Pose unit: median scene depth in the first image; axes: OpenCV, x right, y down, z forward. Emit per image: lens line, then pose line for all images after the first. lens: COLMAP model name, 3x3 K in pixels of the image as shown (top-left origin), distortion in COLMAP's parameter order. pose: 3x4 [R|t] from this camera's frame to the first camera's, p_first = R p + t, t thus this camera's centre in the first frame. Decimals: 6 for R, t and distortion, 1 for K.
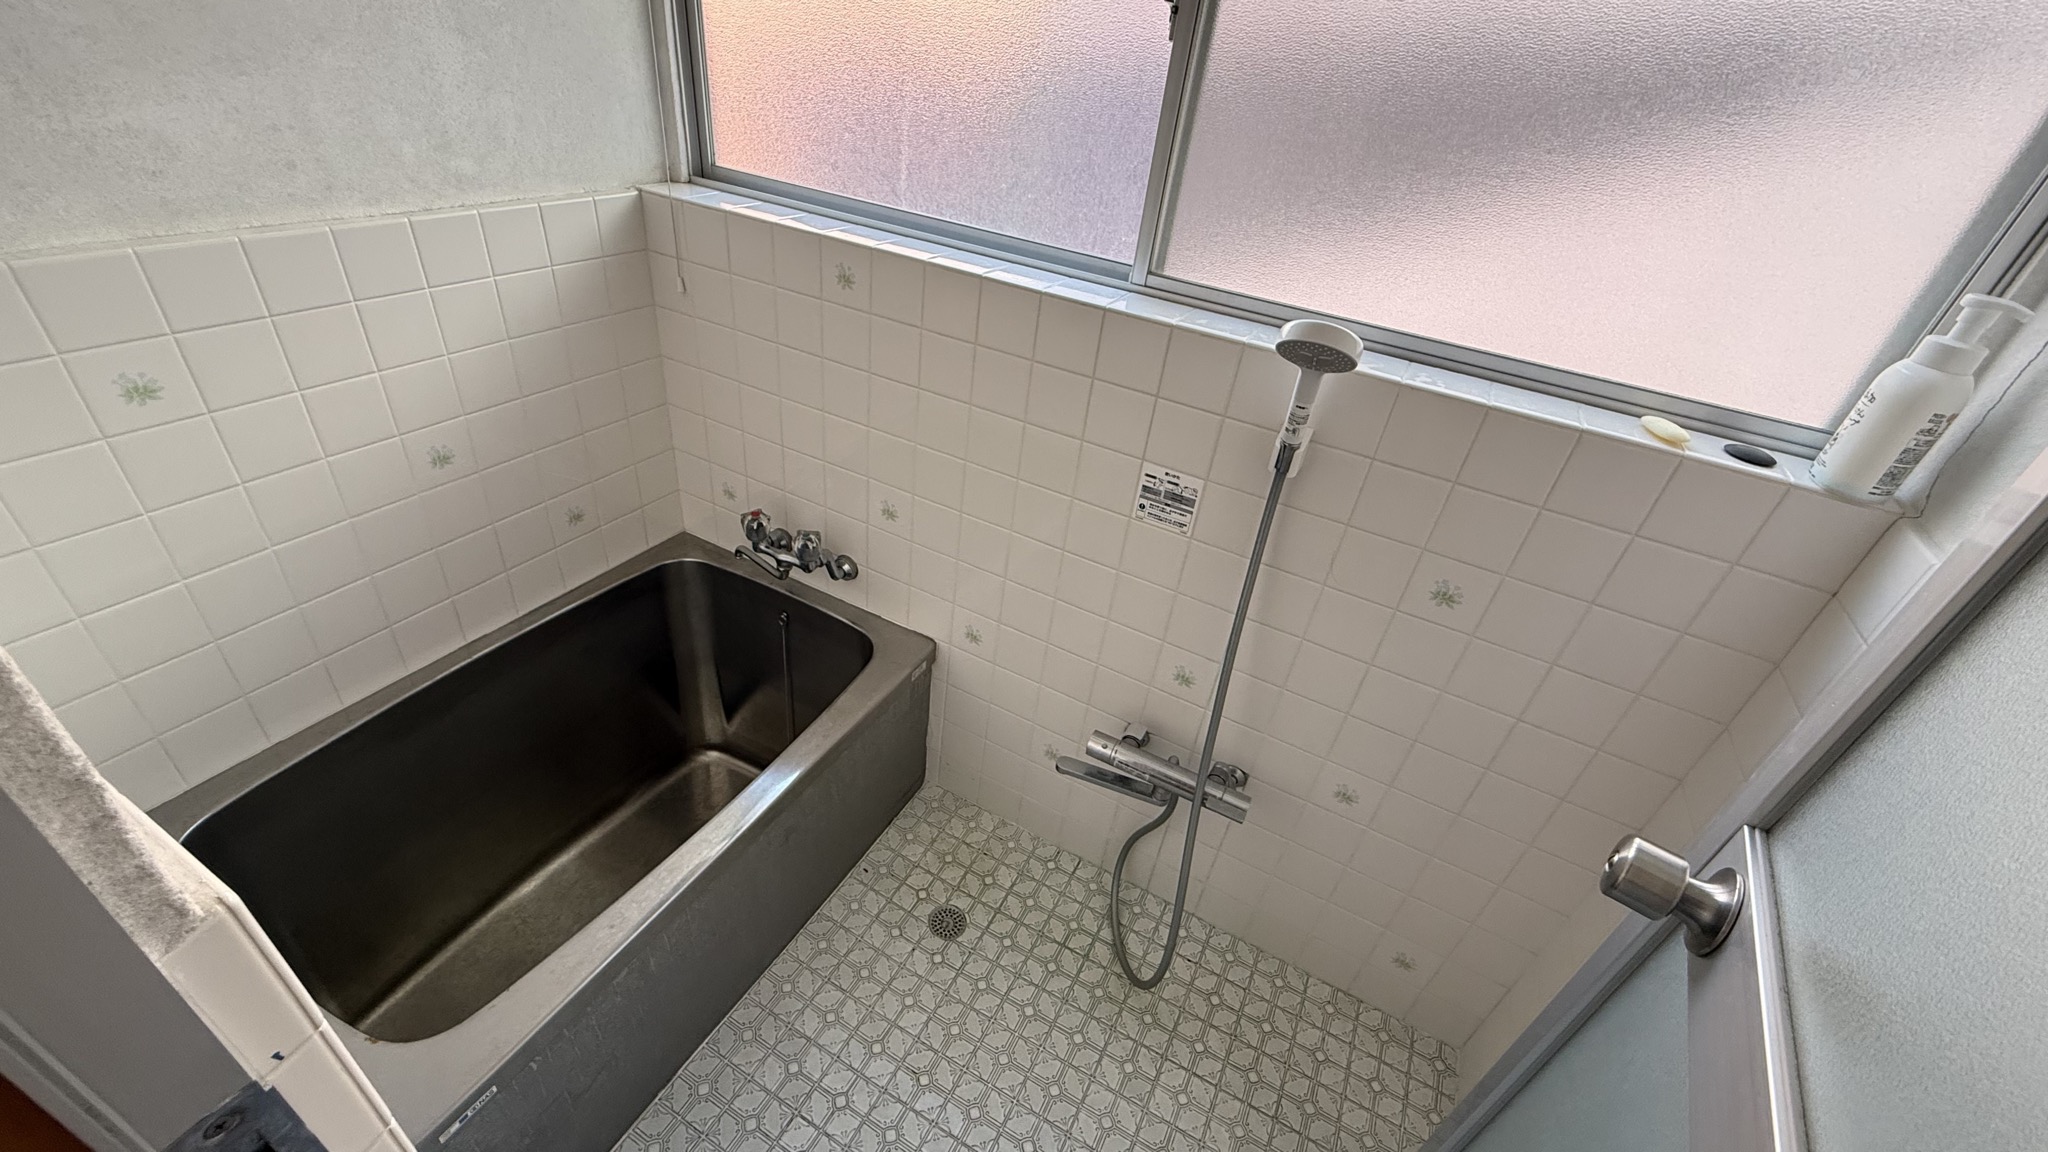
lens RADIAL K [[819.6, 0, 1017.3], [0, 819.6, 574.2], [0, 0, 1]] dist [-0.000118, -0.000059]
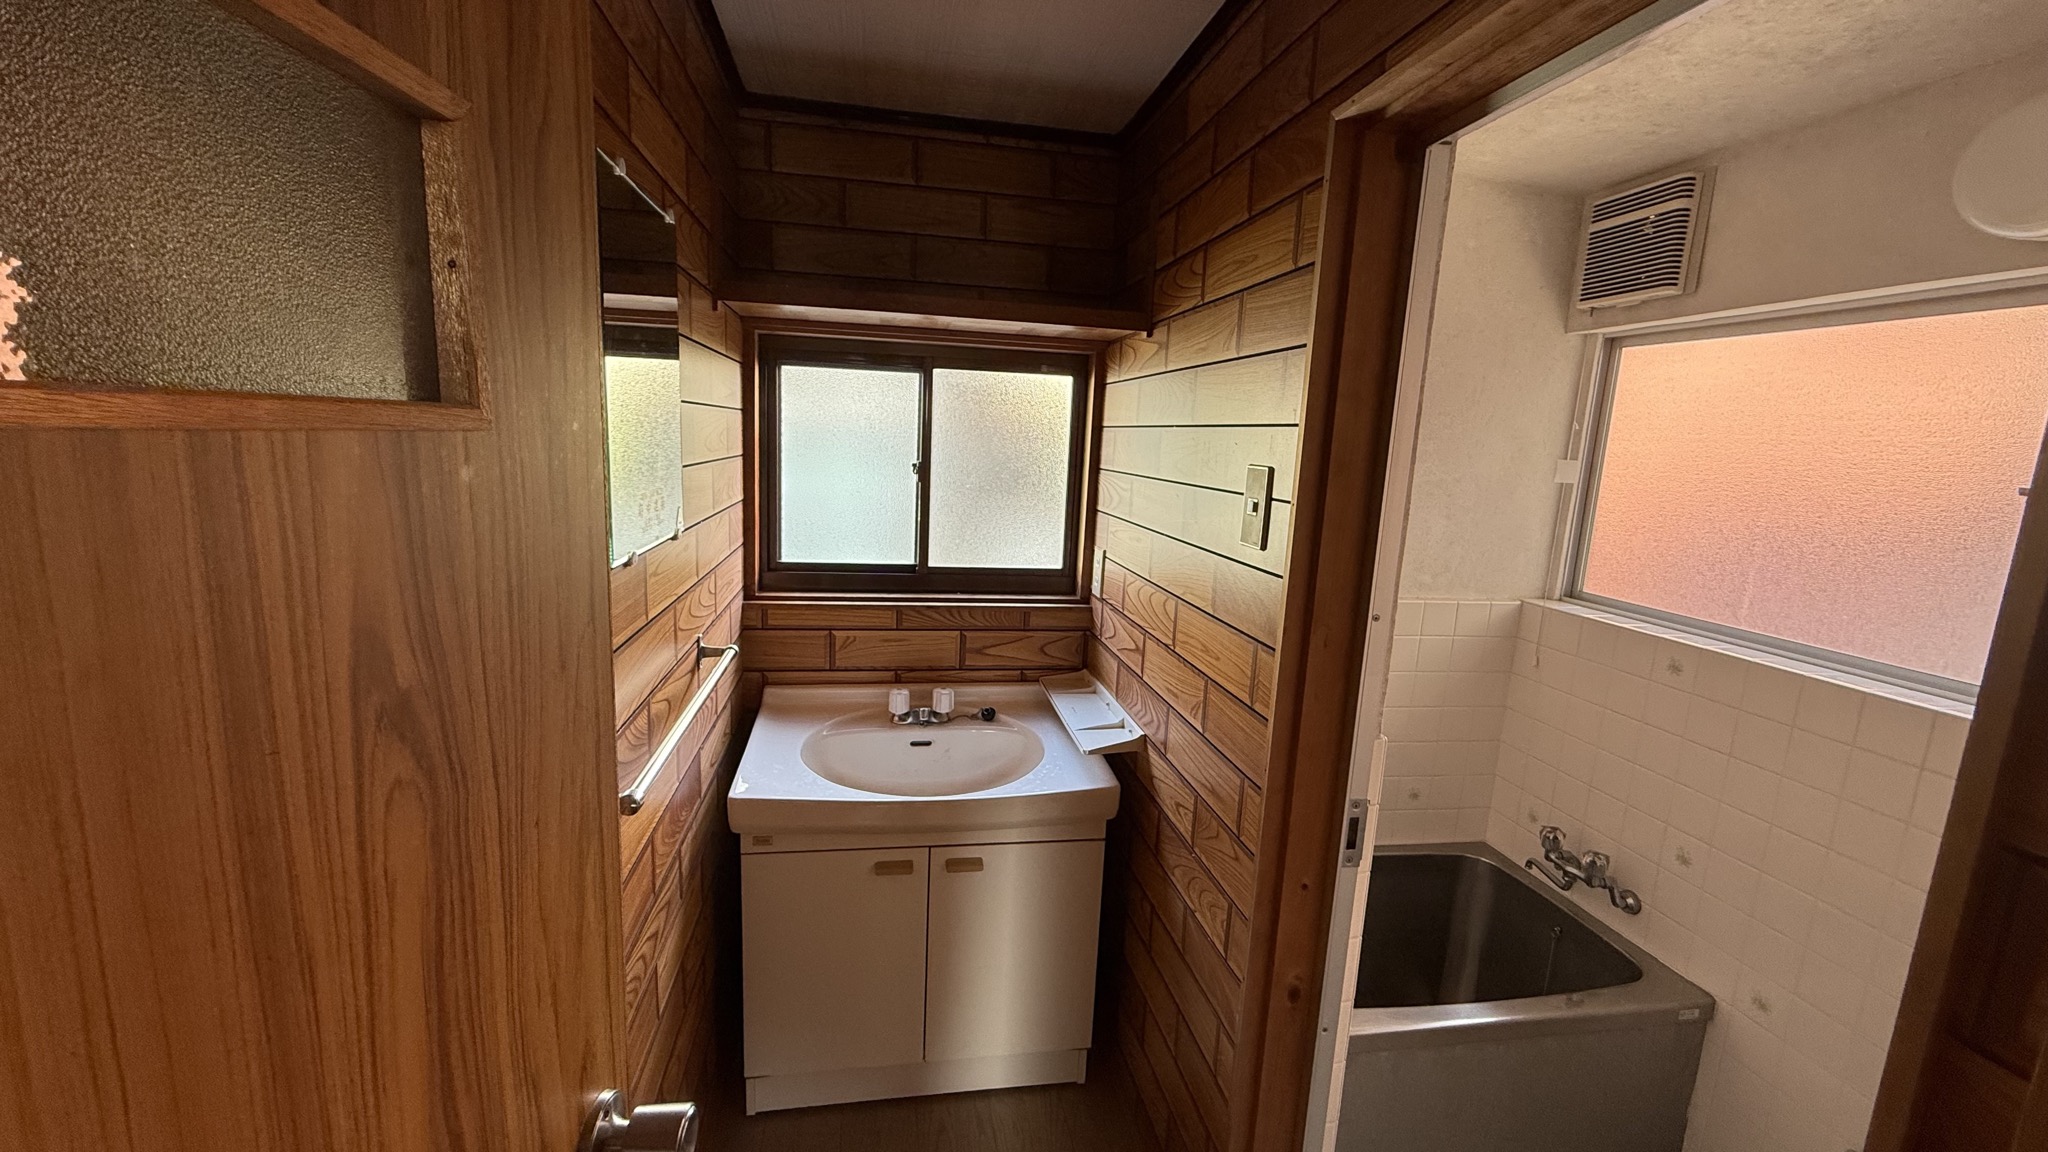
lens RADIAL K [[819.6, 0, 1017.3], [0, 819.6, 574.2], [0, 0, 1]] dist [-0.000118, -0.000059]
pose [[0.612542, 0.052941, -0.788663, 0.157561], [-0.425043, 0.863284, -0.272174, 0.287561], [0.666431, 0.501934, 0.551300, -0.471069]]
